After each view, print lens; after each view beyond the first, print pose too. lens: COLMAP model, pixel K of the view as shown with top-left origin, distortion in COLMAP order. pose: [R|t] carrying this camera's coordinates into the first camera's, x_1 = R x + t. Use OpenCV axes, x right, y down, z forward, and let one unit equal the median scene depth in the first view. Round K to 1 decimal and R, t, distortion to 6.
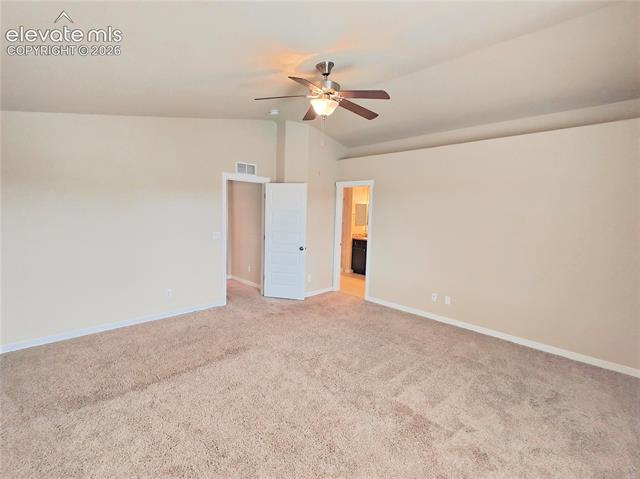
lens RADIAL K [[294.5, 0, 318.4], [0, 294.5, 237.6], [0, 0, 1]] dist [0.002287, 0.000516]
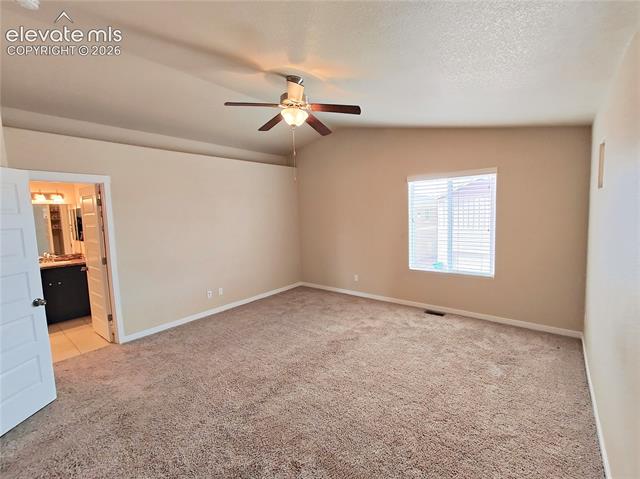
lens RADIAL K [[281.7, 0, 317.6], [0, 281.7, 237.3], [0, 0, 1]] dist [0.019771, 0.000160]
pose [[-0.102817, -0.111422, 0.988440, -0.776246], [0.117378, 0.985404, 0.123290, -0.101817], [-0.987750, 0.128698, -0.088238, 0.803064]]
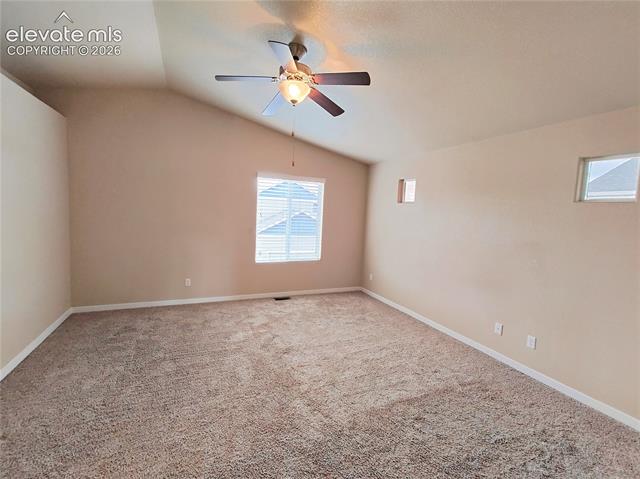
lens RADIAL K [[294.5, 0, 318.4], [0, 294.5, 237.6], [0, 0, 1]] dist [0.002287, 0.000516]
pose [[-0.934538, -0.094676, 0.343038, -0.301159], [-0.037970, 0.984986, 0.168408, -0.104830], [-0.353832, 0.144358, -0.924102, 1.418134]]
